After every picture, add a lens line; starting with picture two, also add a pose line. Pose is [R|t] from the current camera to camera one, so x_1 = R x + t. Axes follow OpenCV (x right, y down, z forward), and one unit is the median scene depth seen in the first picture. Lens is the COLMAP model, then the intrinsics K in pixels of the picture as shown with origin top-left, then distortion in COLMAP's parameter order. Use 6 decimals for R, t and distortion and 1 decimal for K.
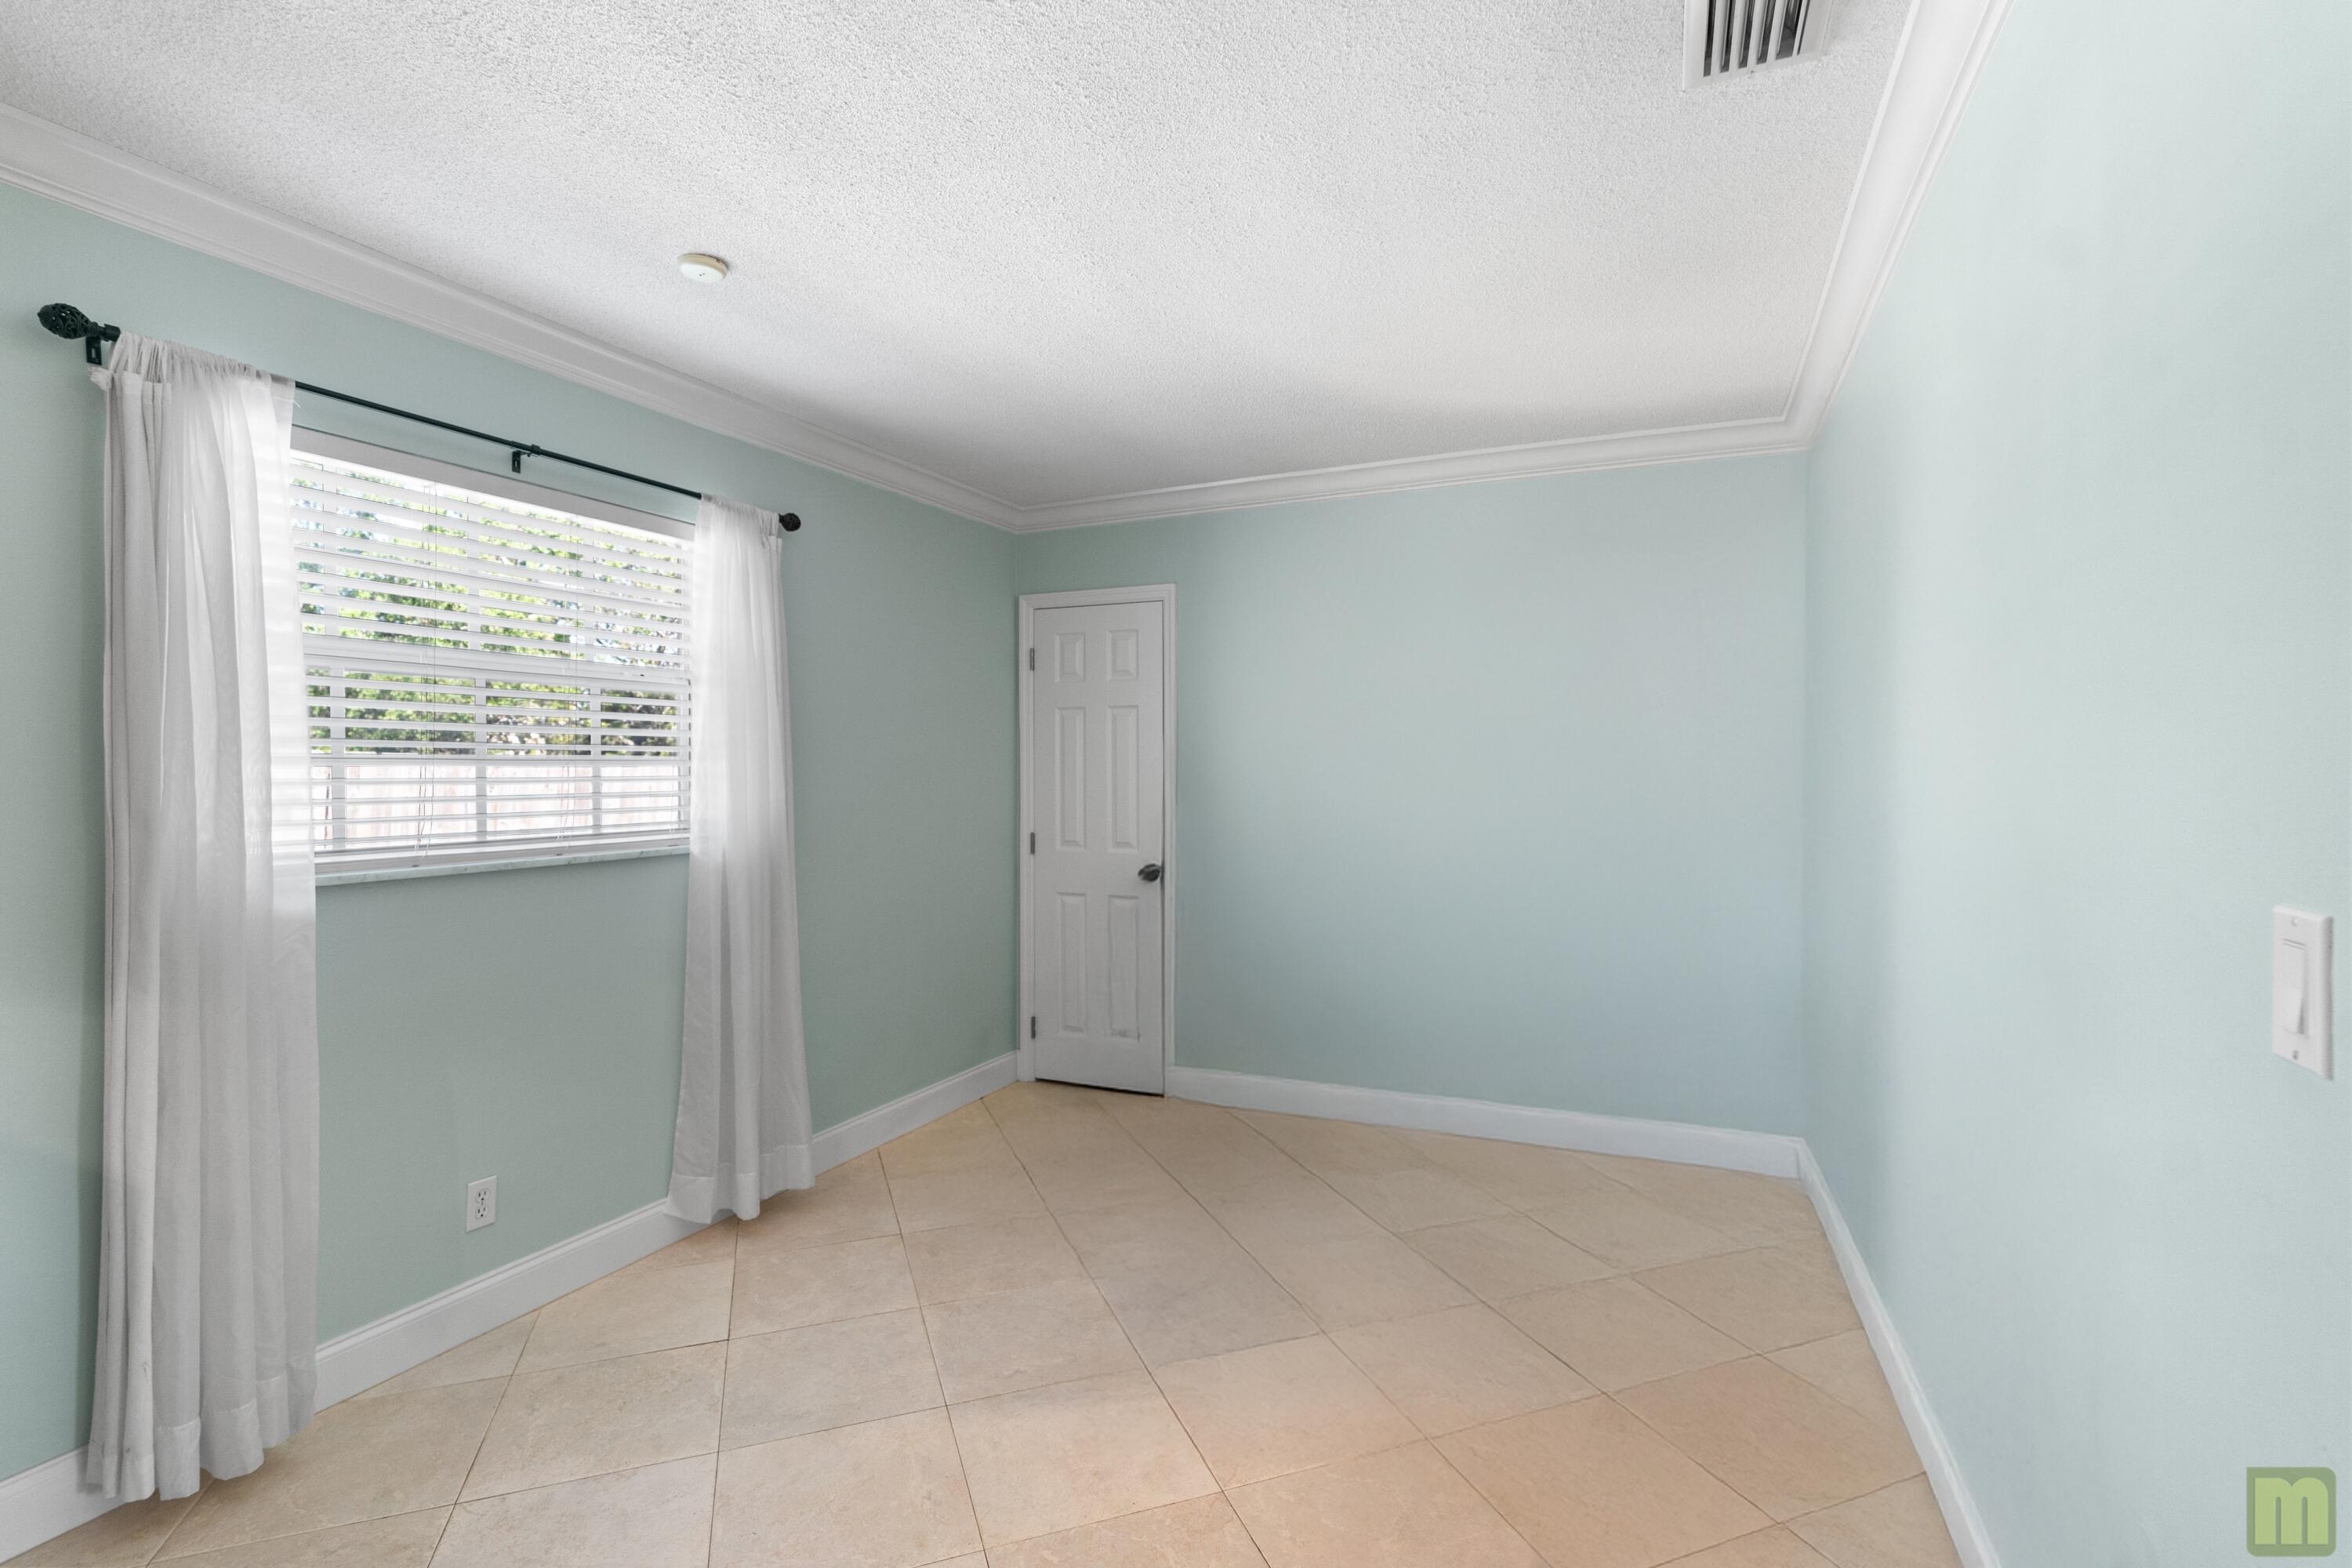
lens RADIAL K [[1073.0, 0, 1175.4], [0, 1073.0, 769.1], [0, 0, 1]] dist [-0.002854, -0.000418]
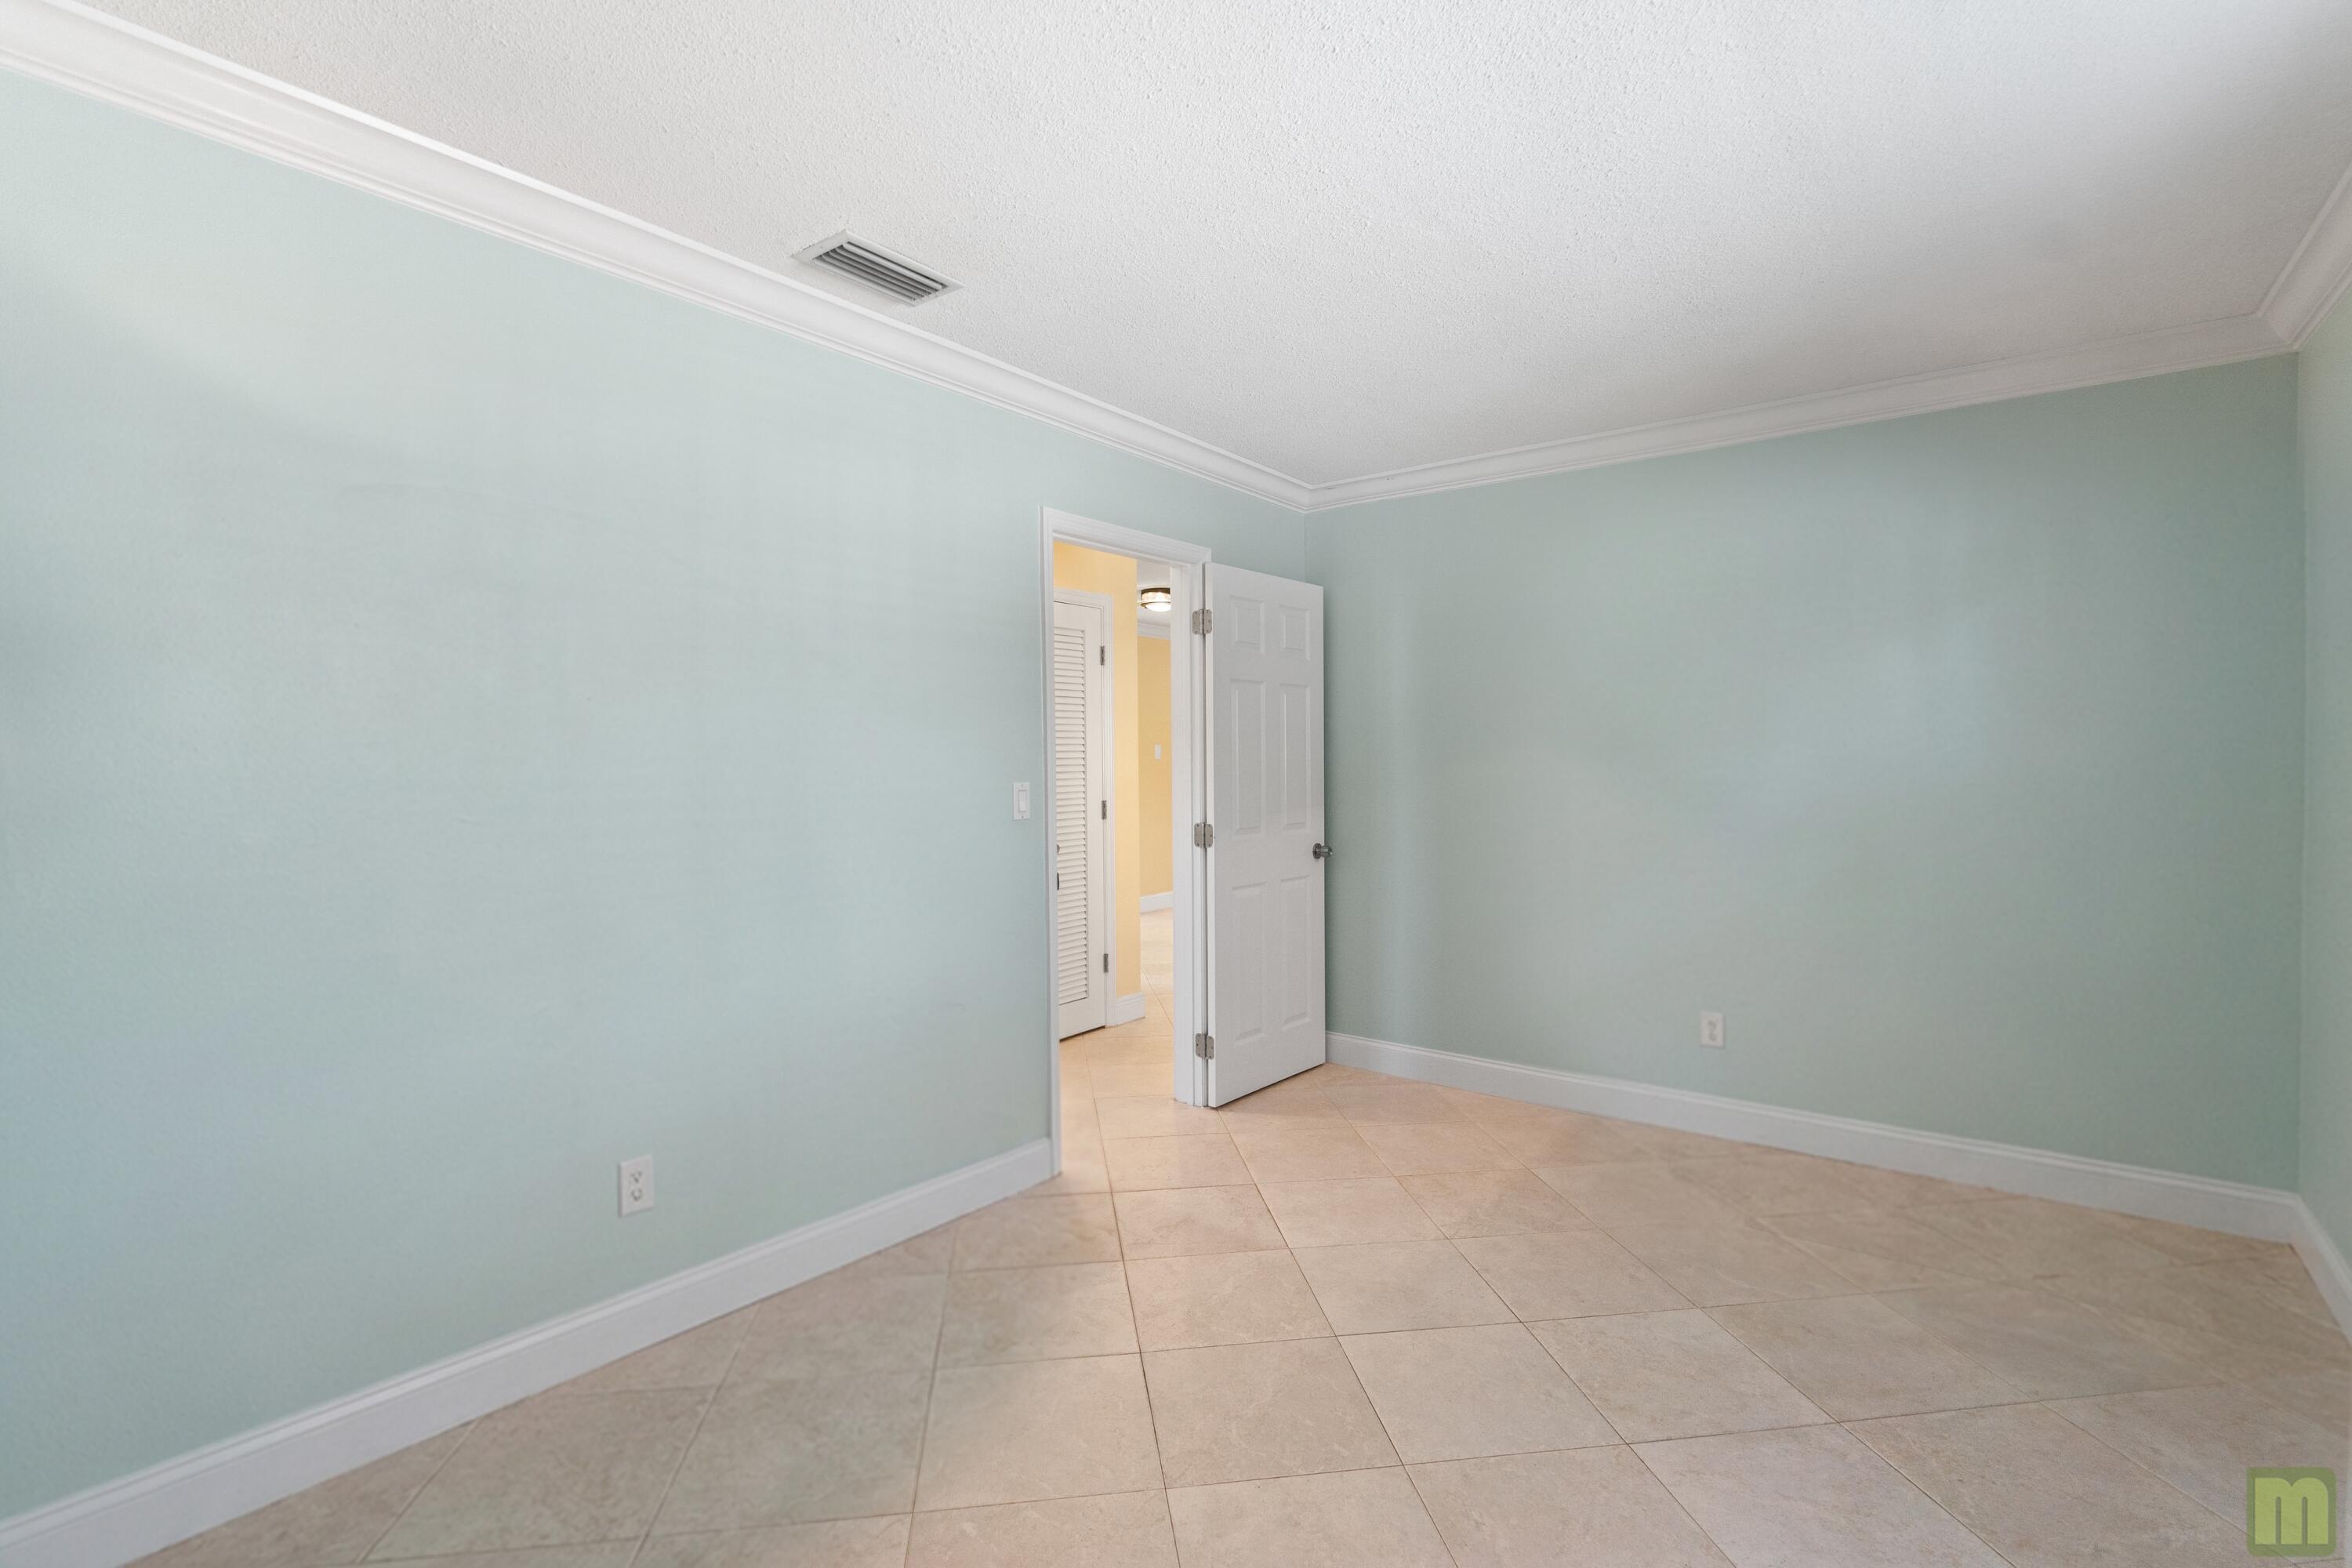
lens RADIAL K [[1073.0, 0, 1172.2], [0, 1073.0, 781.0], [0, 0, 1]] dist [-0.002854, -0.000418]
pose [[-0.974101, 0.004281, 0.226074, -0.189607], [0.005692, 0.999968, 0.005589, 0.032237], [-0.226043, 0.006731, -0.974094, 2.003710]]
